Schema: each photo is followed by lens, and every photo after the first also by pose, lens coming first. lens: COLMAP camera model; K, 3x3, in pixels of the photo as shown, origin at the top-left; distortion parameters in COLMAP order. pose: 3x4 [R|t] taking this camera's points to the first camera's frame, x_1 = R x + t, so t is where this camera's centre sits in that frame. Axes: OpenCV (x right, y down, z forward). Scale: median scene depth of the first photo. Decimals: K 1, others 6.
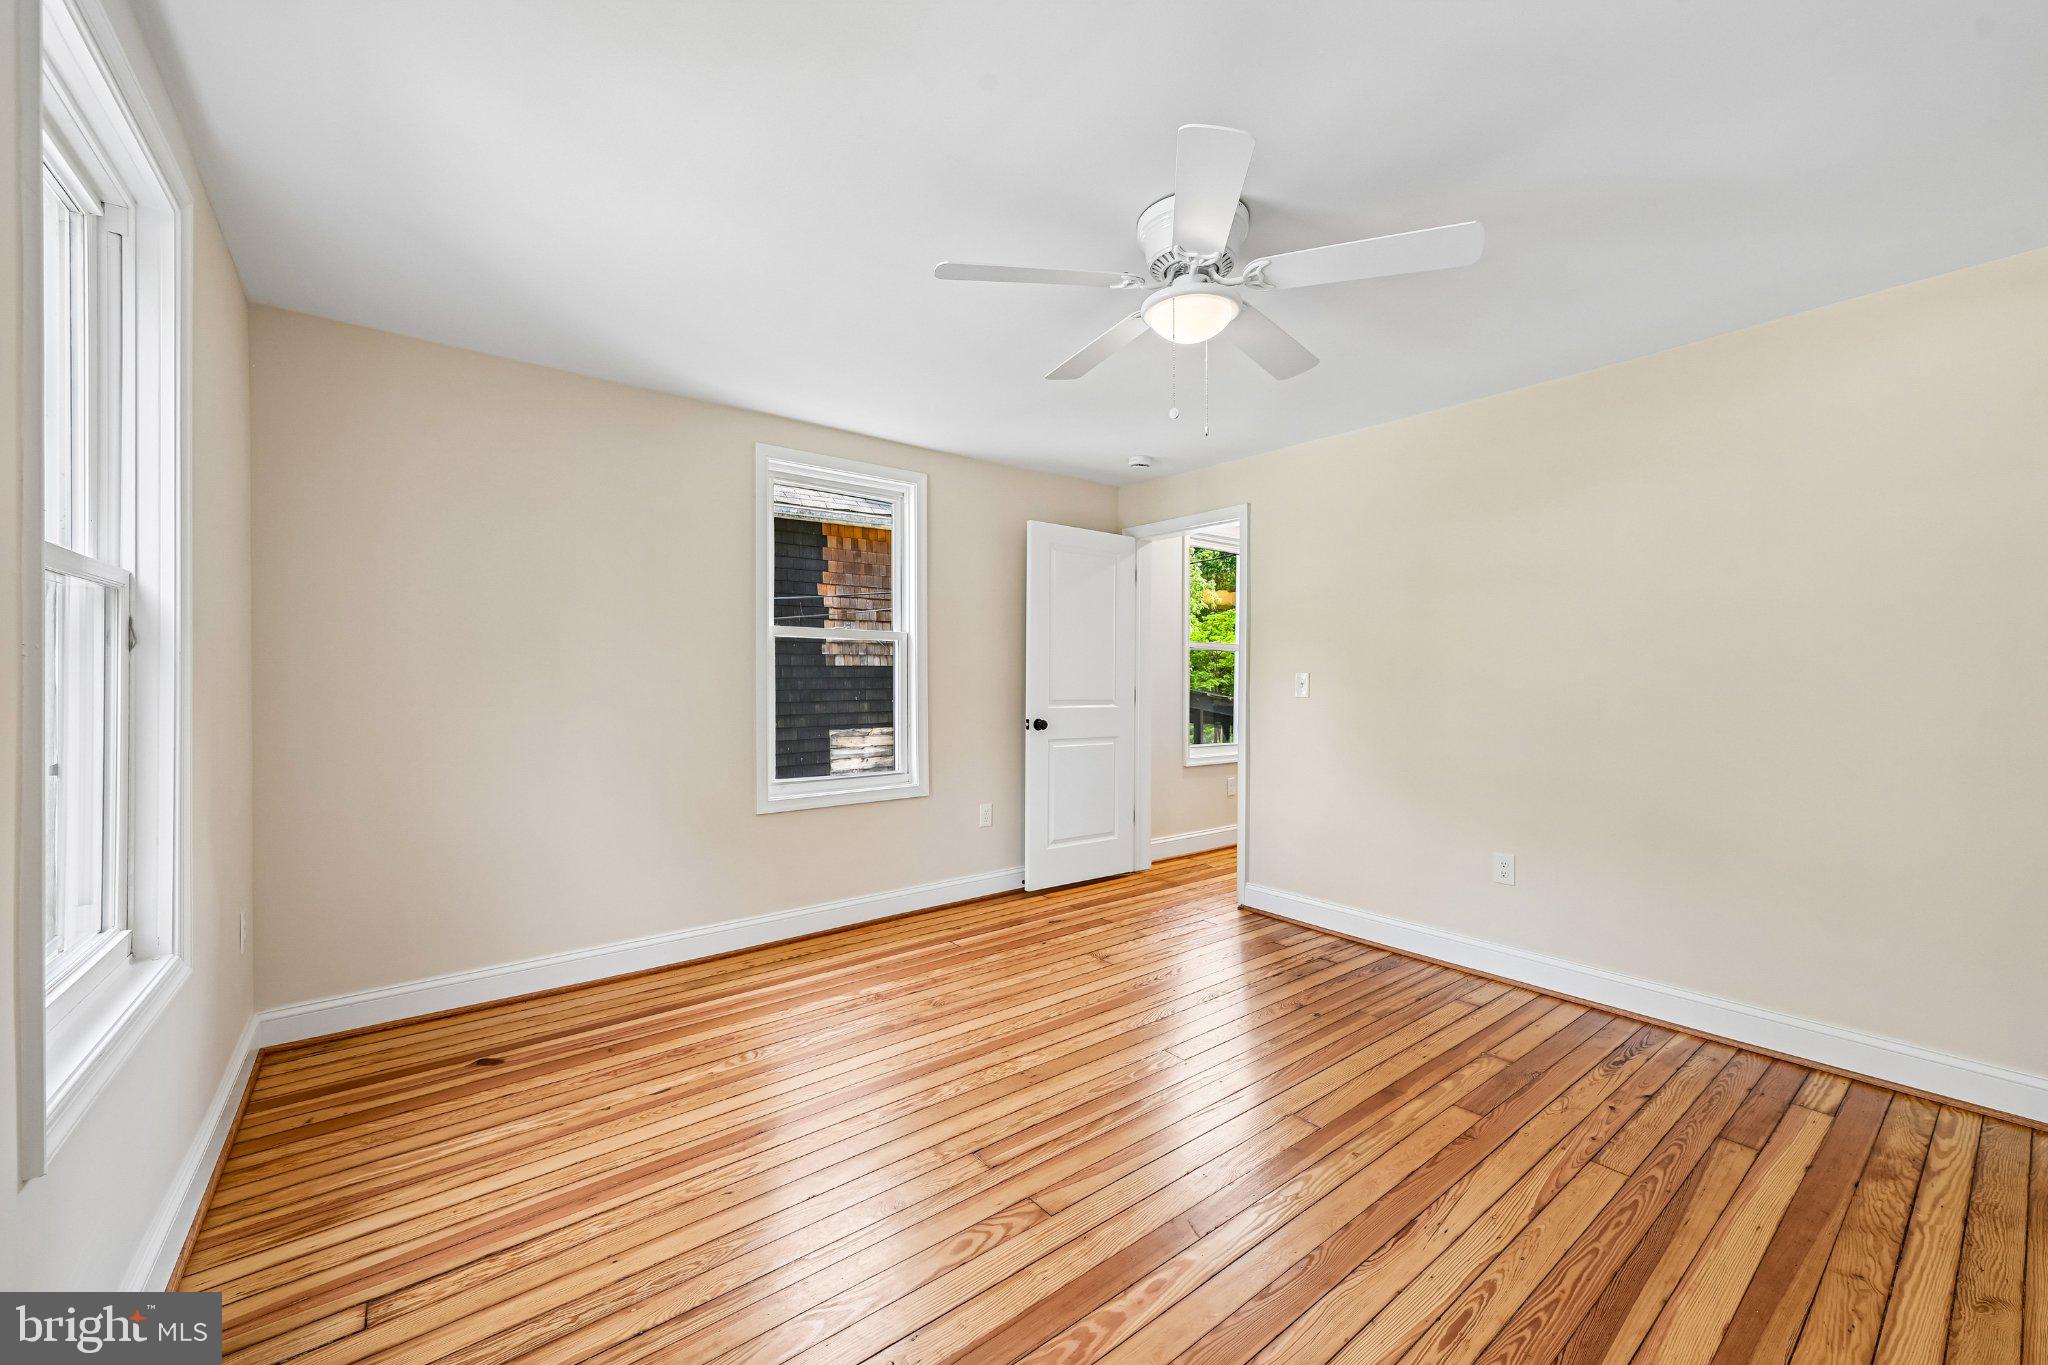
lens RADIAL K [[788.4, 0, 1022.8], [0, 788.4, 682.0], [0, 0, 1]] dist [0.000166, 0.000081]
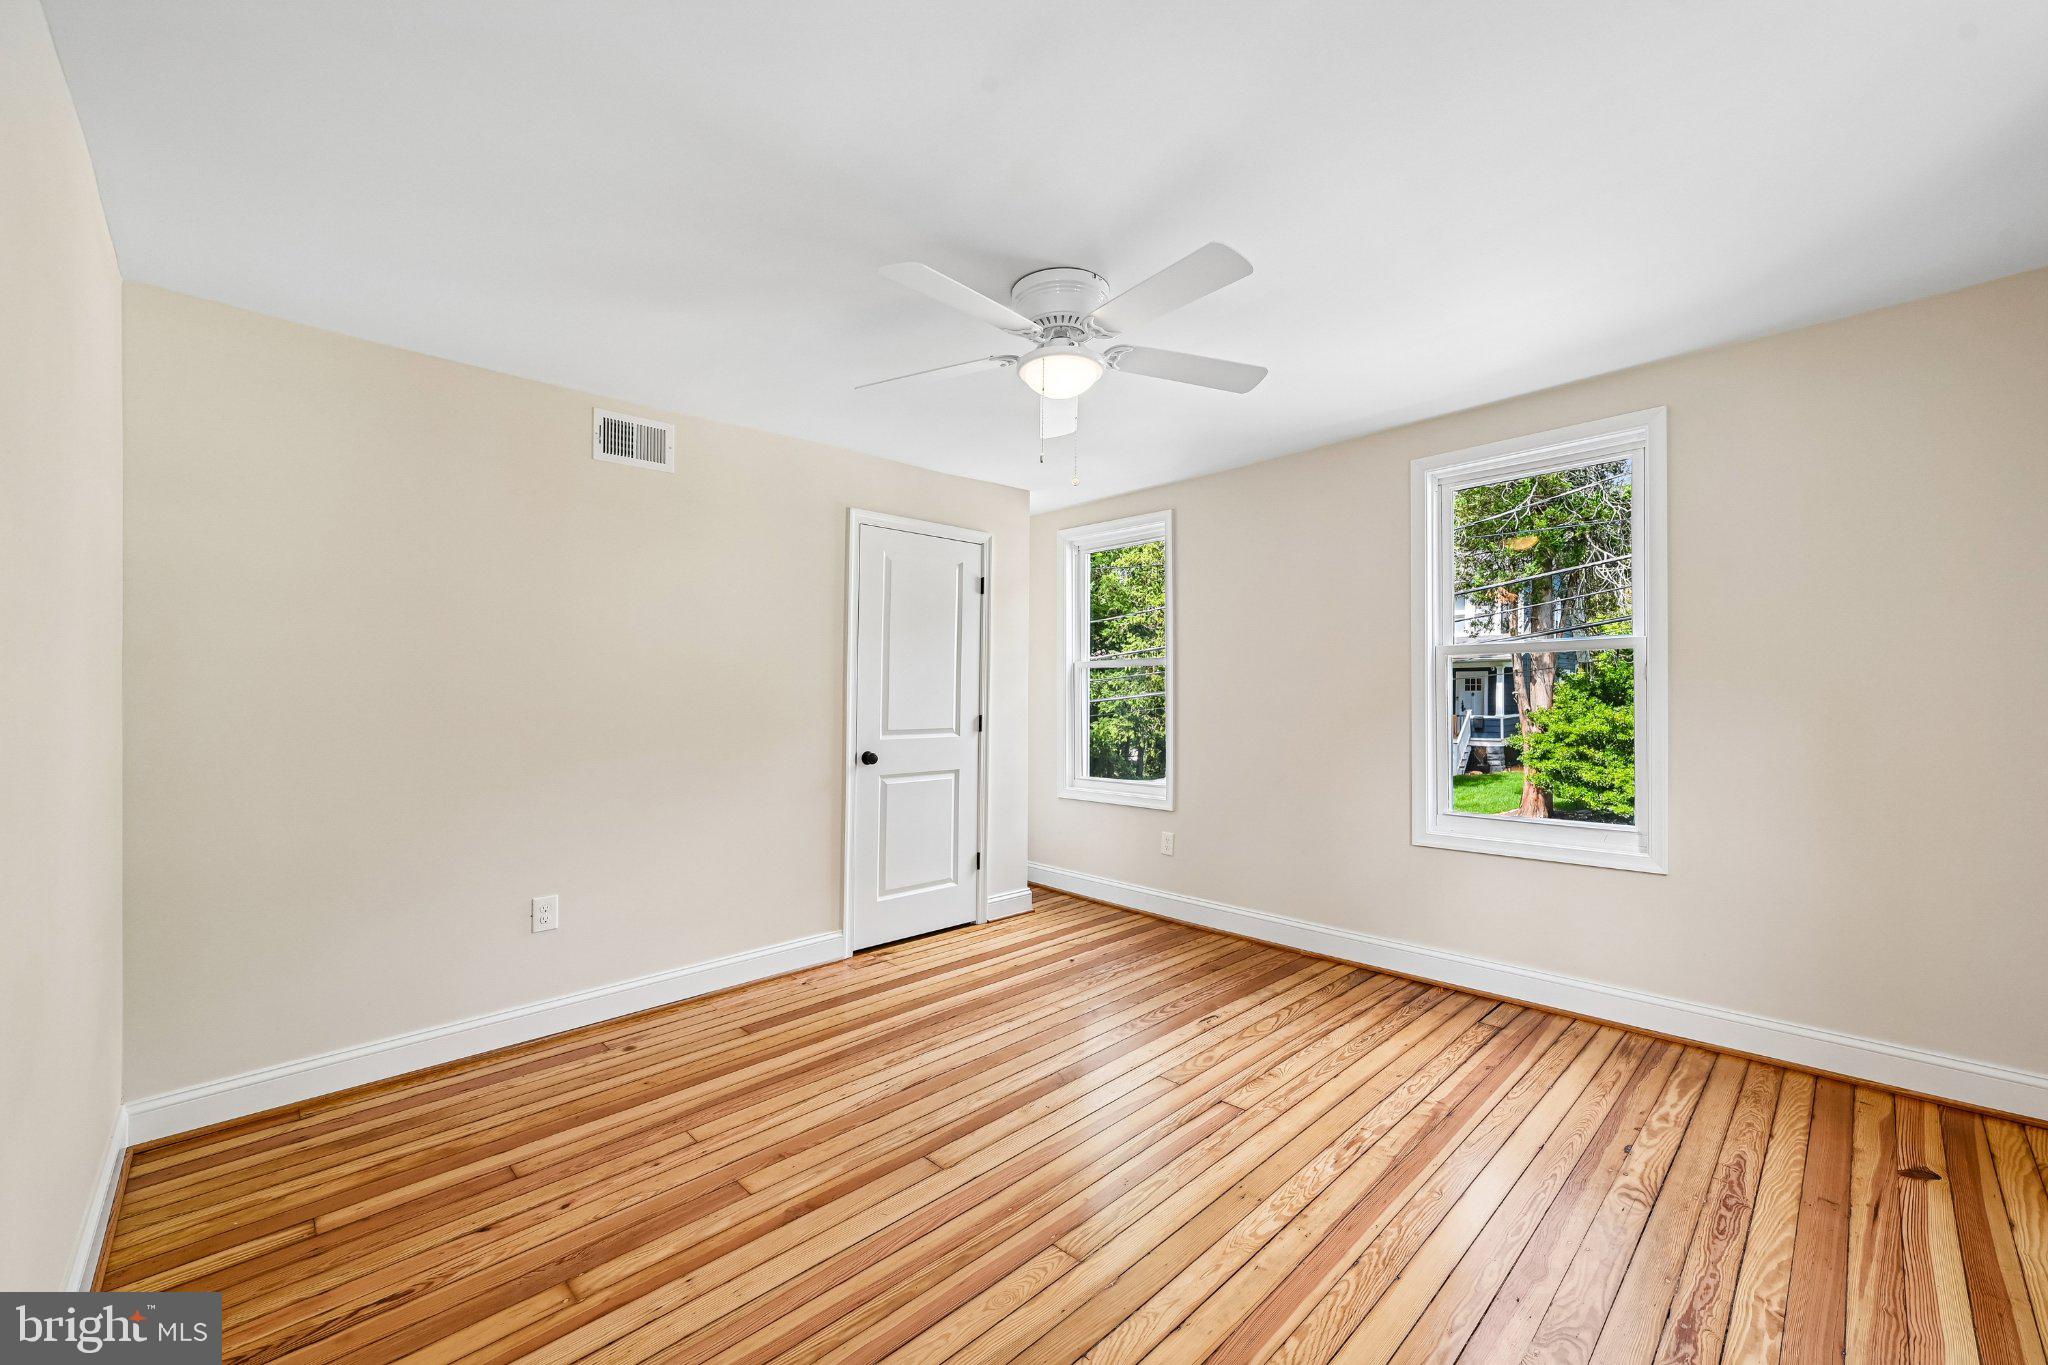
lens RADIAL K [[810.8, 0, 1028.6], [0, 810.8, 683.1], [0, 0, 1]] dist [-0.000772, 0.000093]
pose [[-0.993437, 0.006535, -0.114192, 0.355011], [0.007562, 0.999935, -0.008563, -0.015184], [0.114129, -0.009370, -0.993422, 2.000667]]
